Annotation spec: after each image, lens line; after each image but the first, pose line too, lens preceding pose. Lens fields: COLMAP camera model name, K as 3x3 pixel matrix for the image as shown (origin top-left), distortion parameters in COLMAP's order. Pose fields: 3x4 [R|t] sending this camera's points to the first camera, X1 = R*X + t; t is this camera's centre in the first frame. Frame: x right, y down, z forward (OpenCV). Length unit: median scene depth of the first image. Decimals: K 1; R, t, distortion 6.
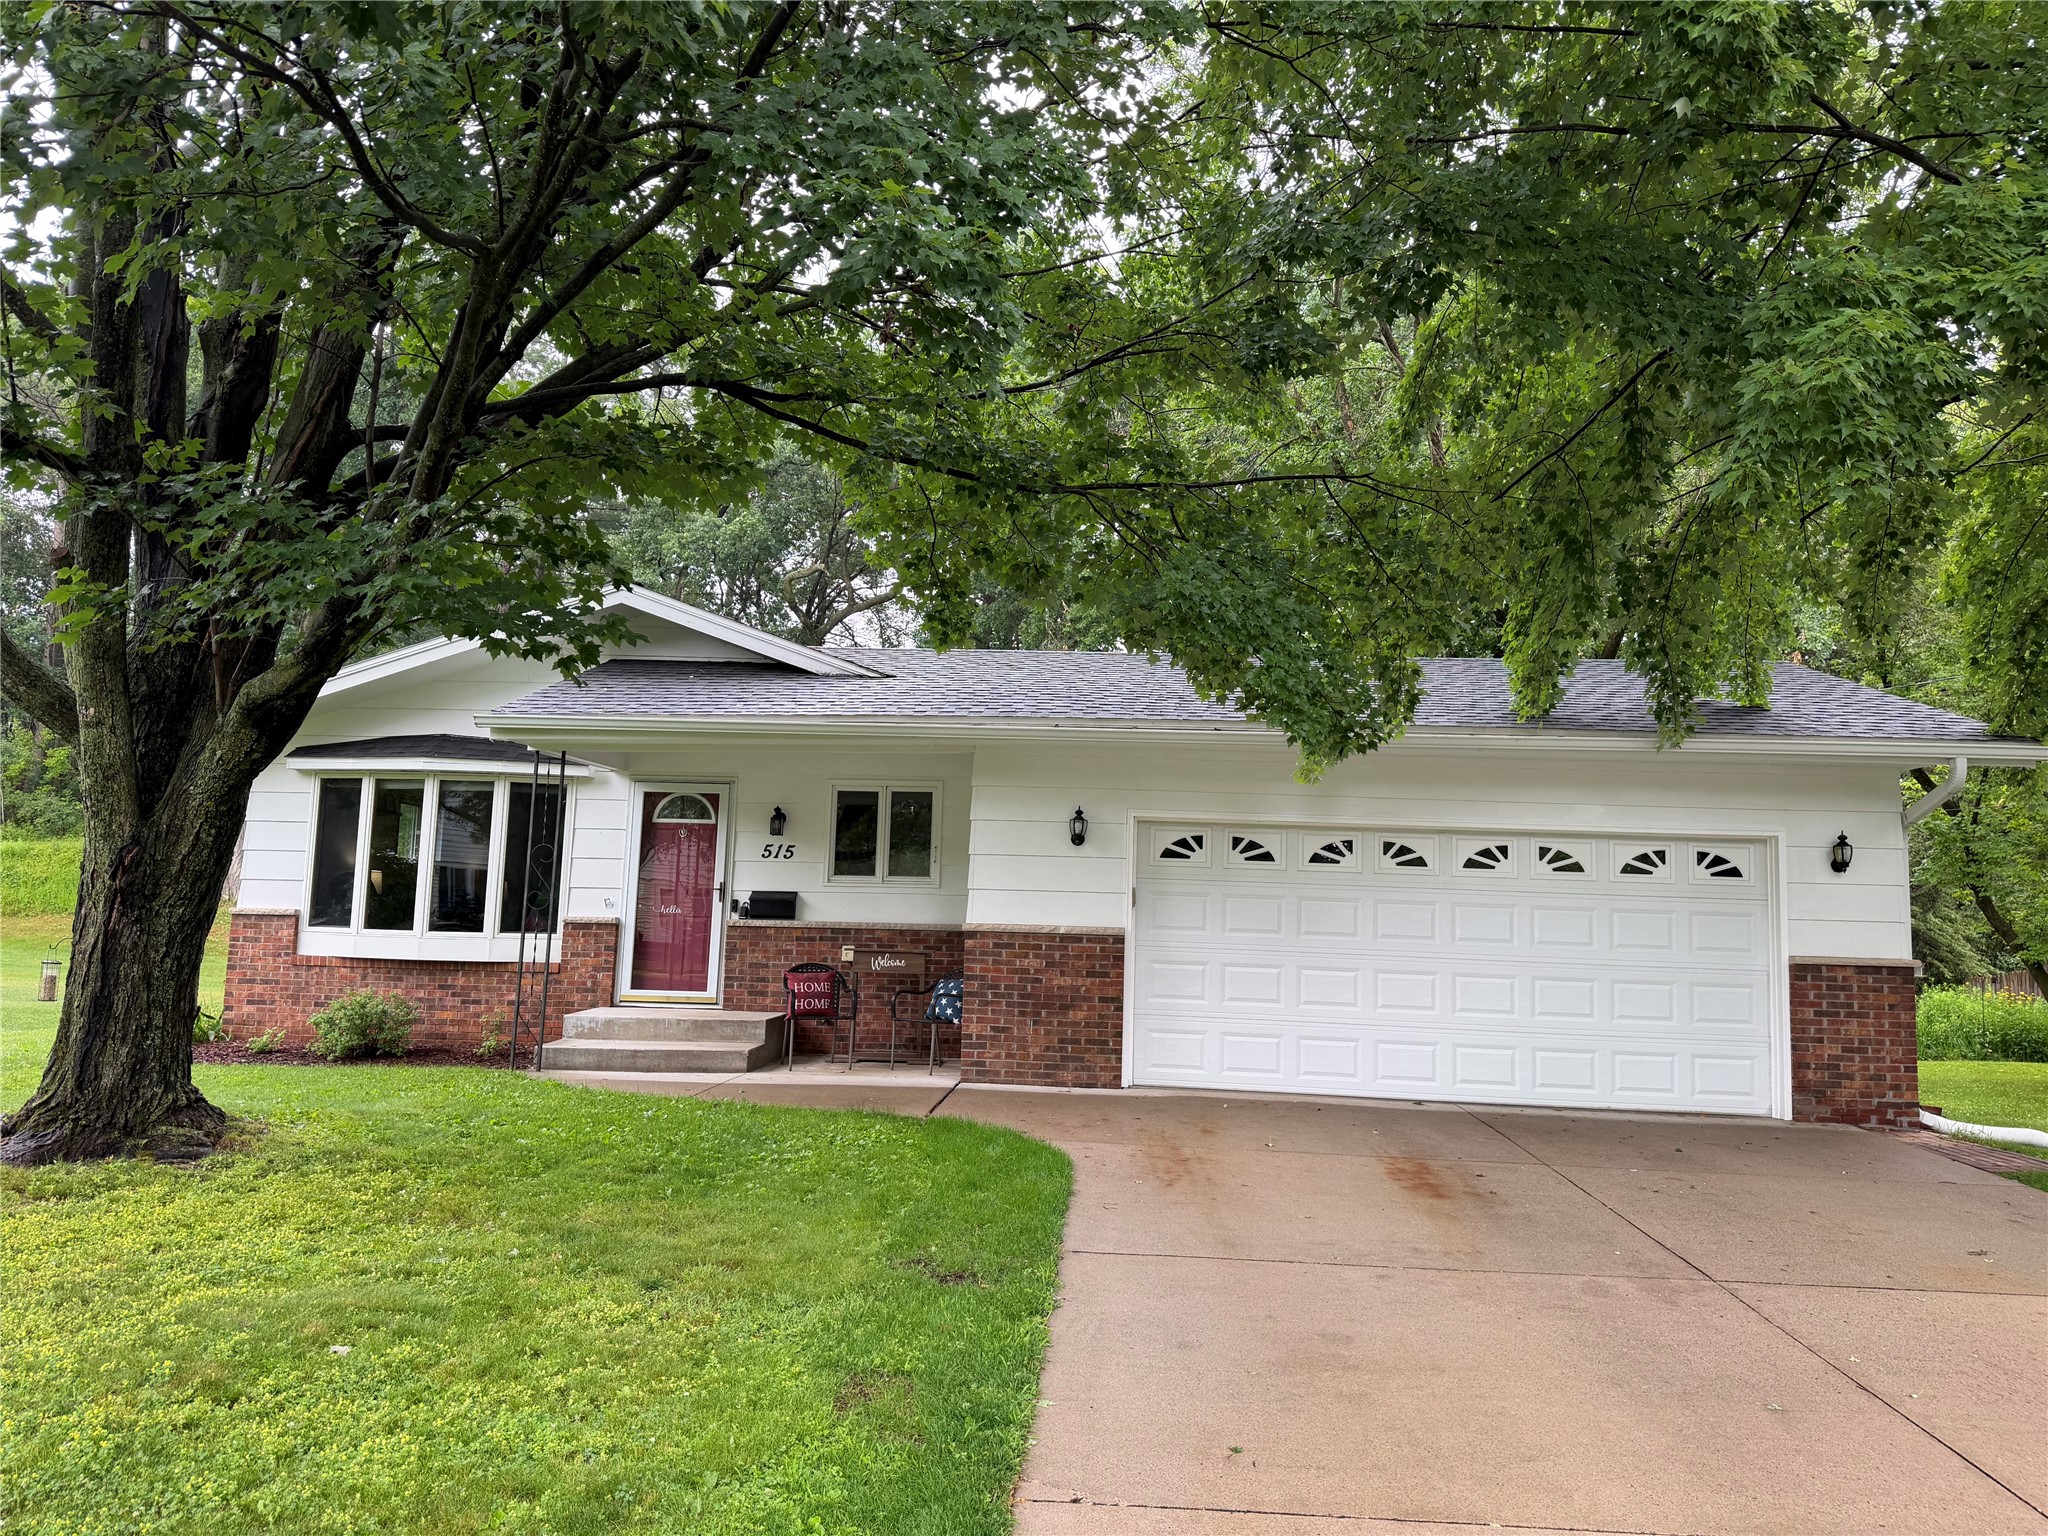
lens RADIAL K [[1436.1, 0, 1034.0], [0, 1436.1, 771.0], [0, 0, 1]] dist [0.133272, -0.215738]
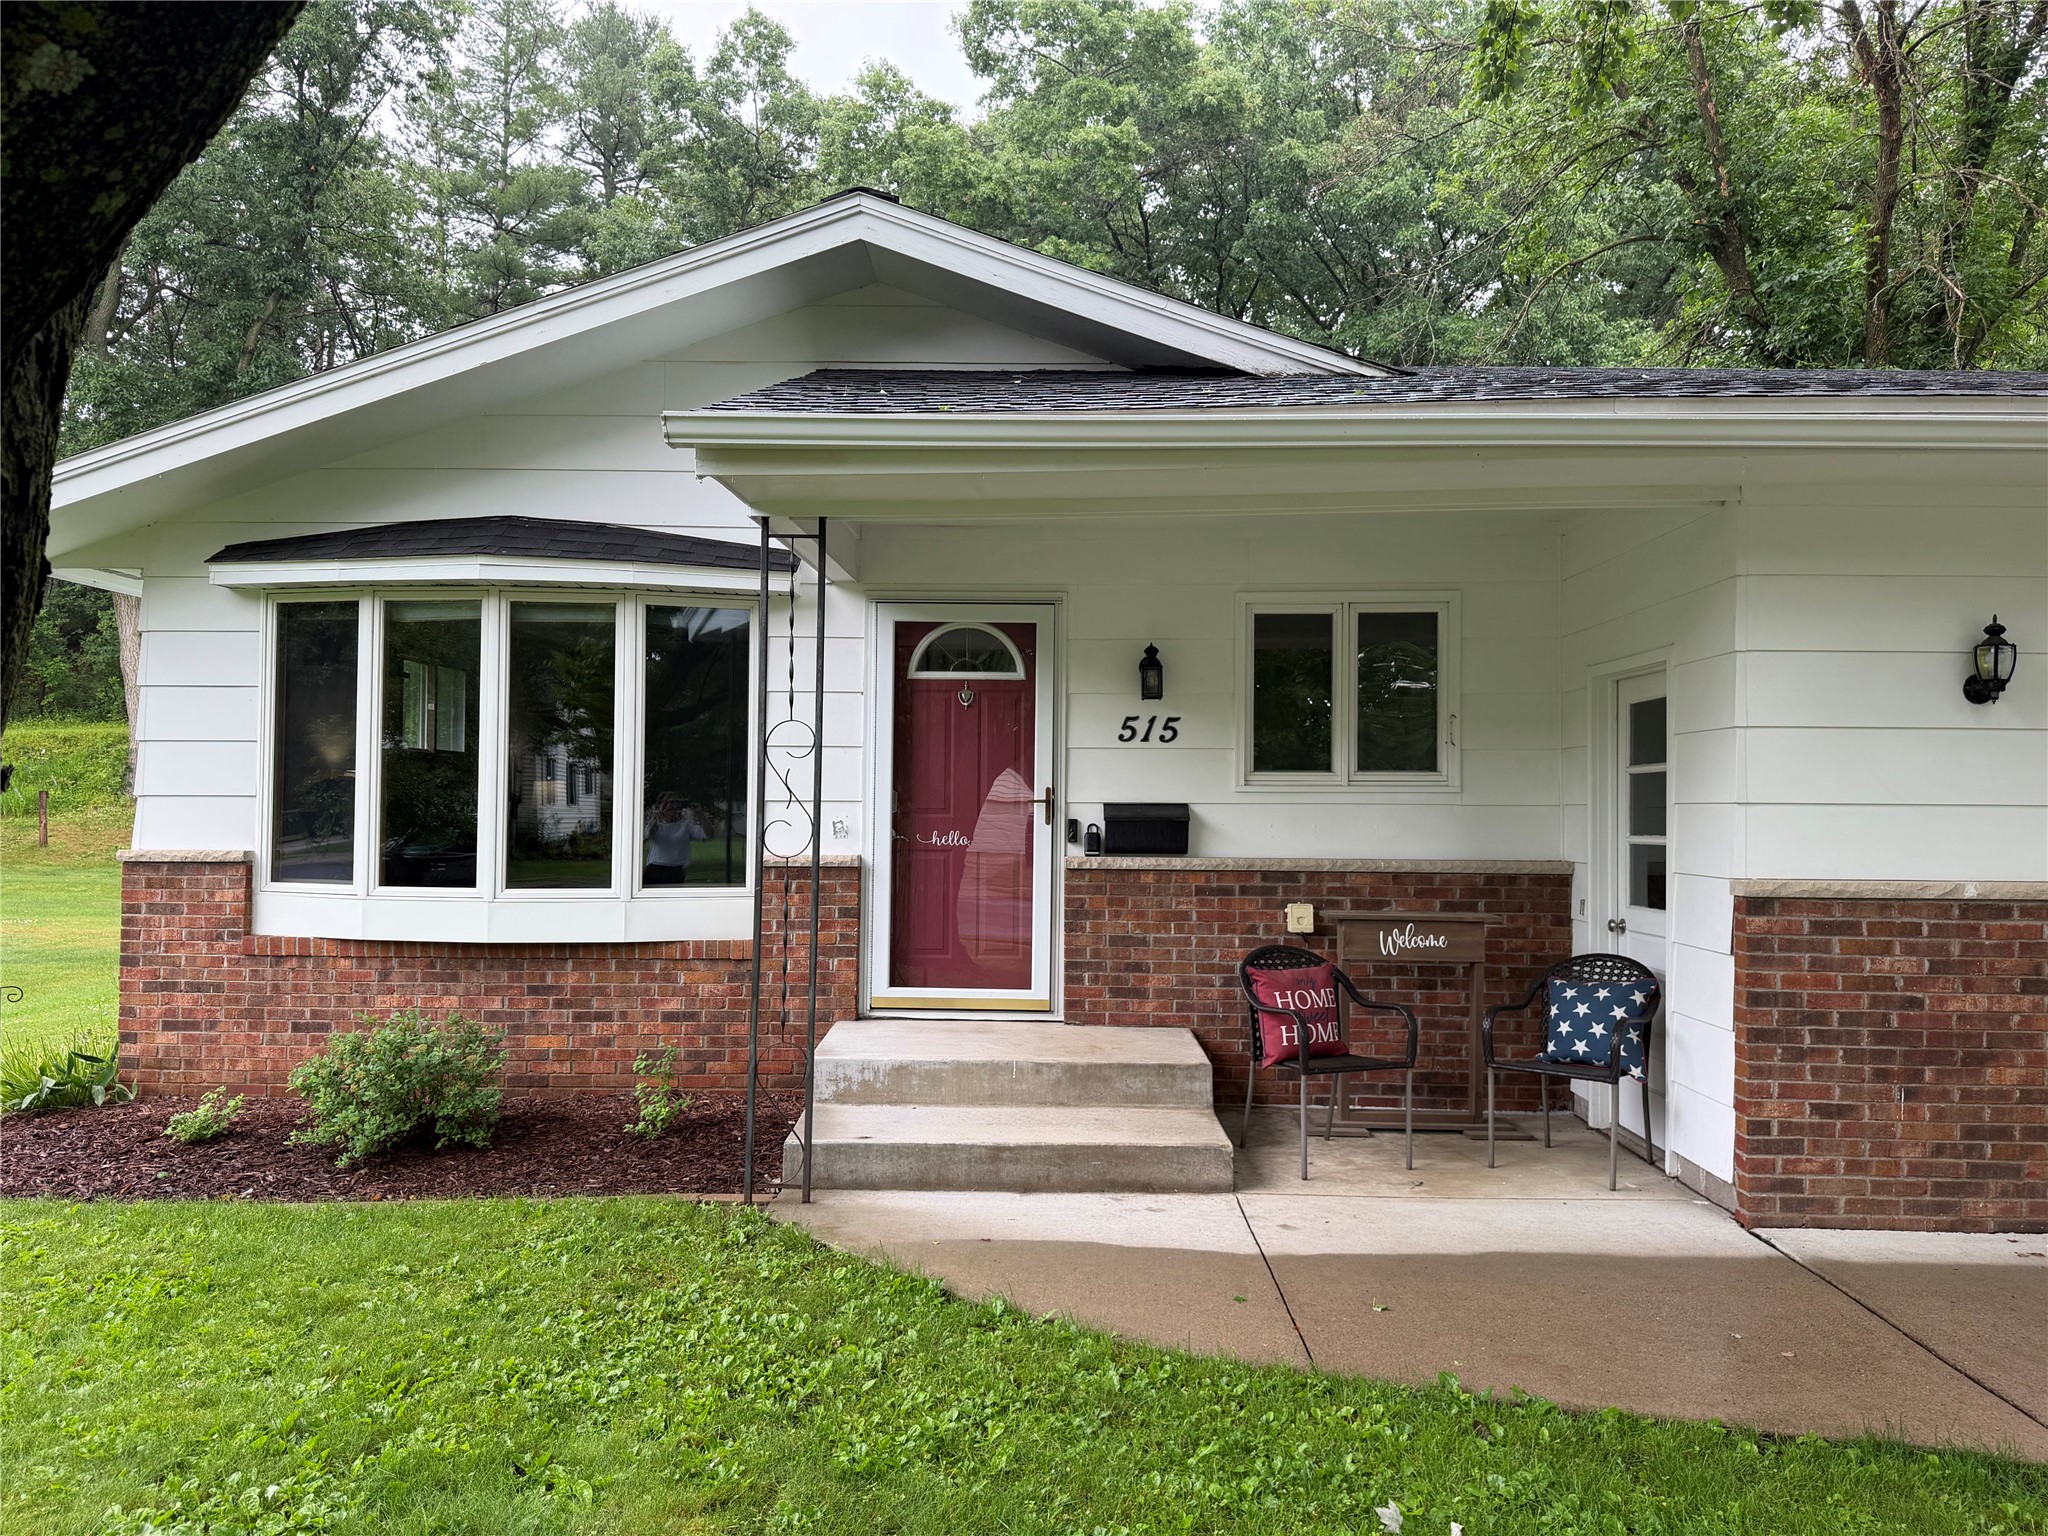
lens RADIAL K [[1435.4, 0, 1028.0], [0, 1435.4, 774.7], [0, 0, 1]] dist [0.129576, -0.183102]
pose [[0.999042, -0.018978, 0.039428, -0.245476], [0.015380, 0.995856, 0.089630, 0.024081], [-0.040965, -0.088938, 0.995194, 0.470482]]
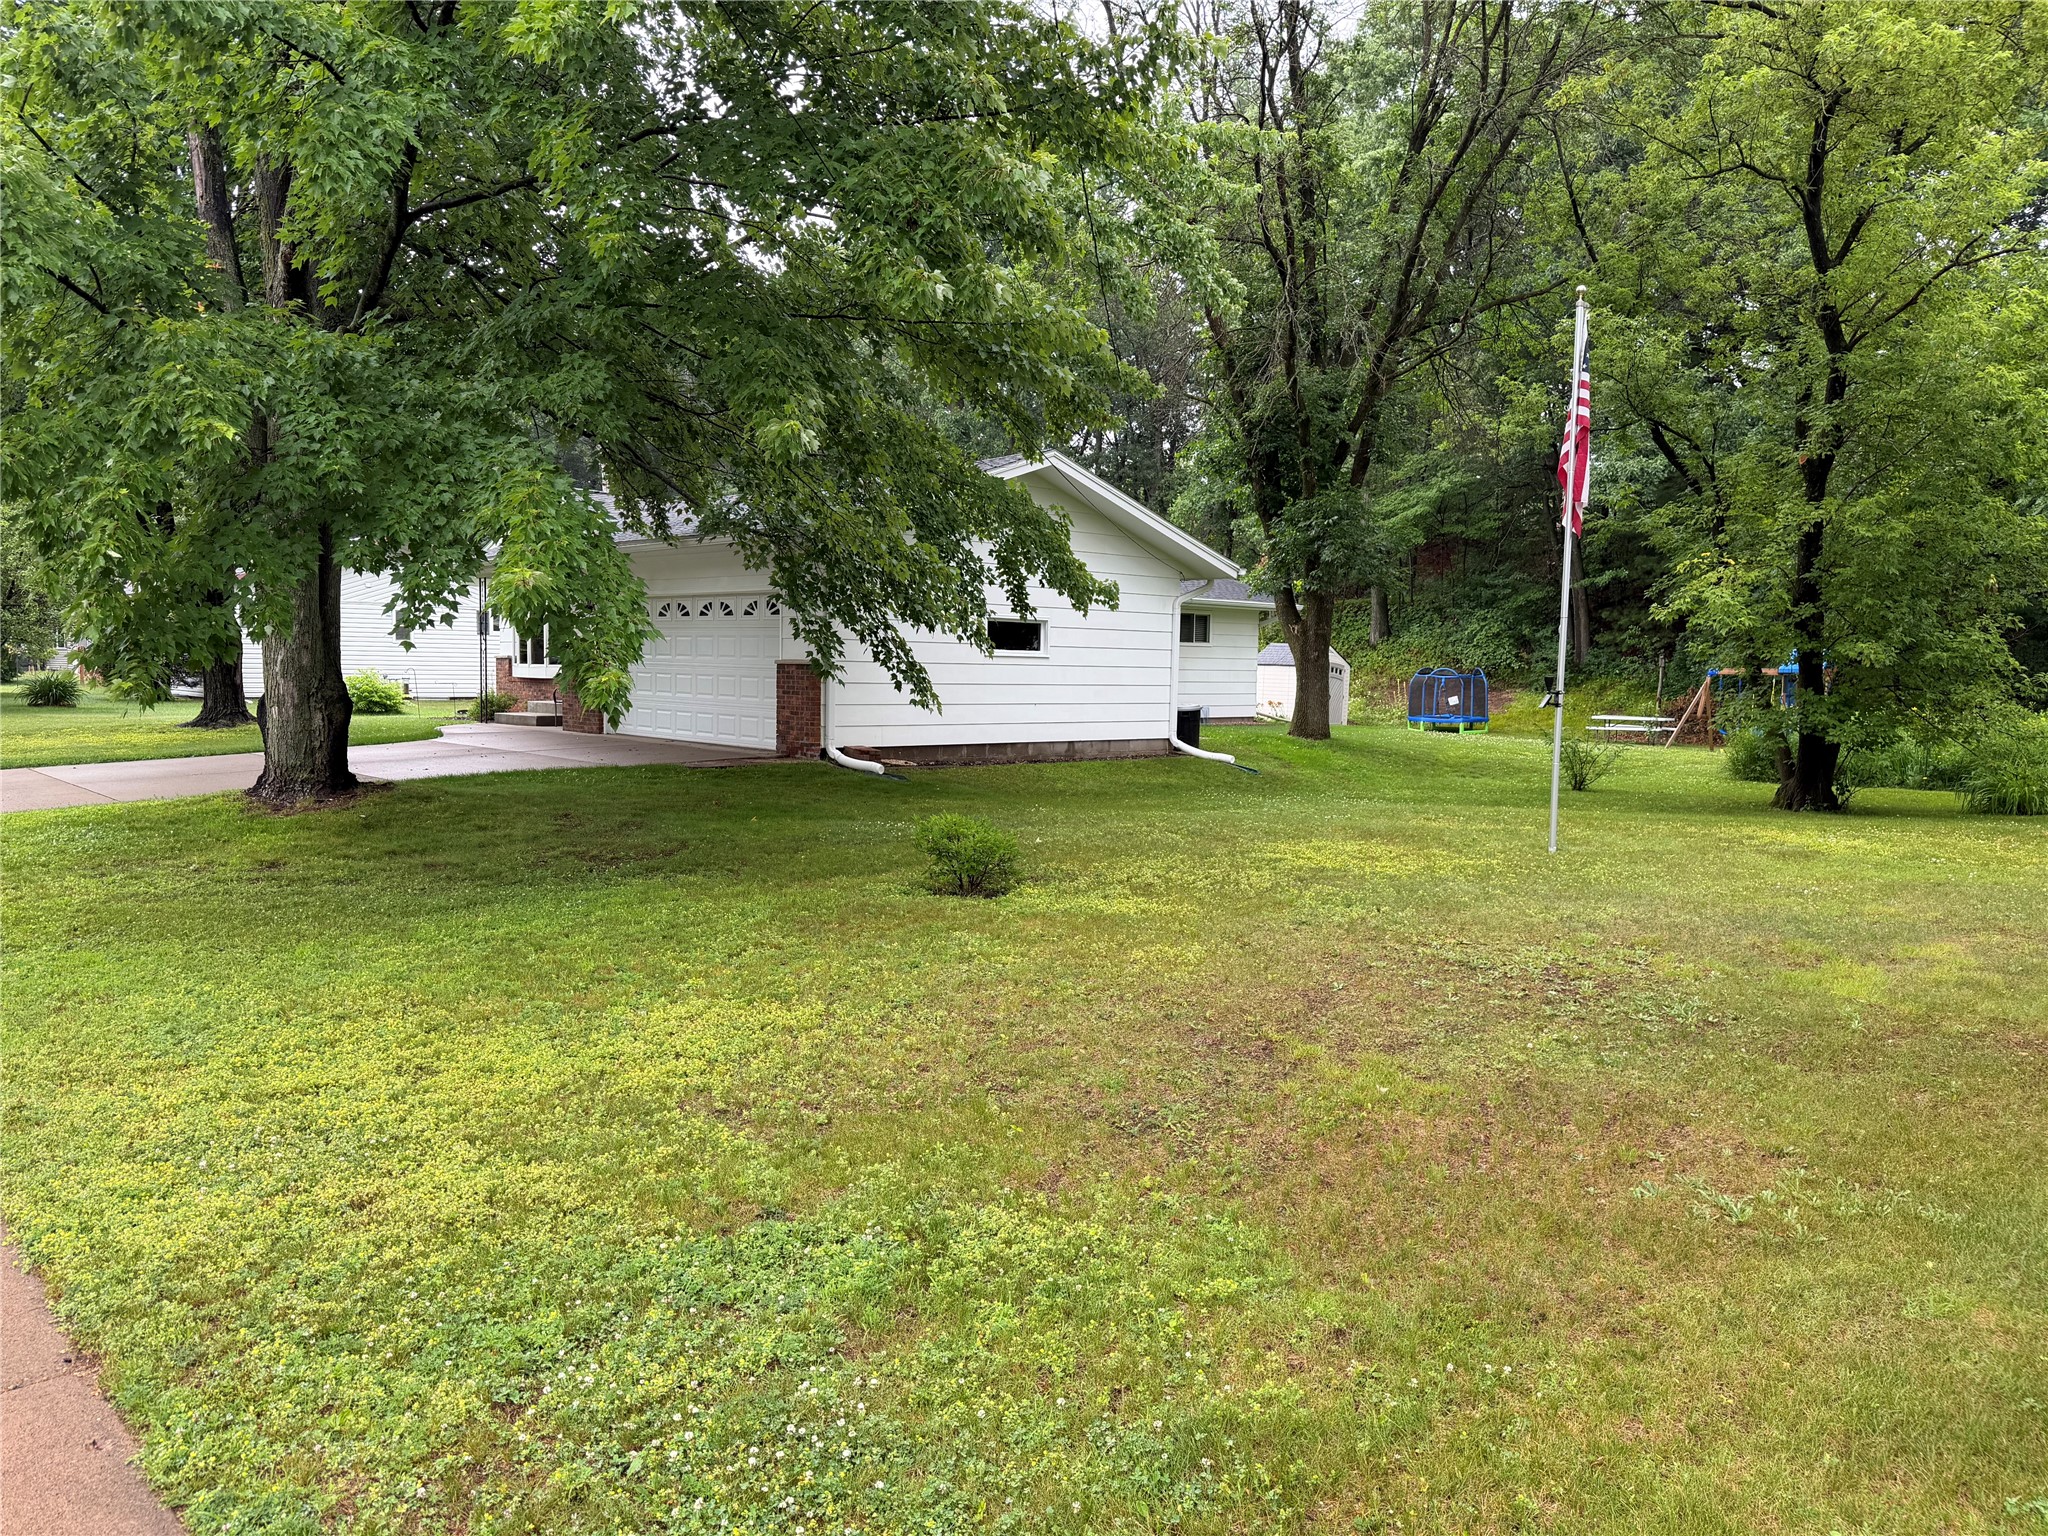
lens RADIAL K [[1425.1, 0, 1024.0], [0, 1425.1, 768.0], [0, 0, 1]] dist [0.128677, -0.176684]
pose [[0.715676, 0.029689, -0.697801, 1.558406], [0.083088, 0.988382, 0.127268, 0.051172], [0.693472, -0.149062, 0.704895, -0.003996]]
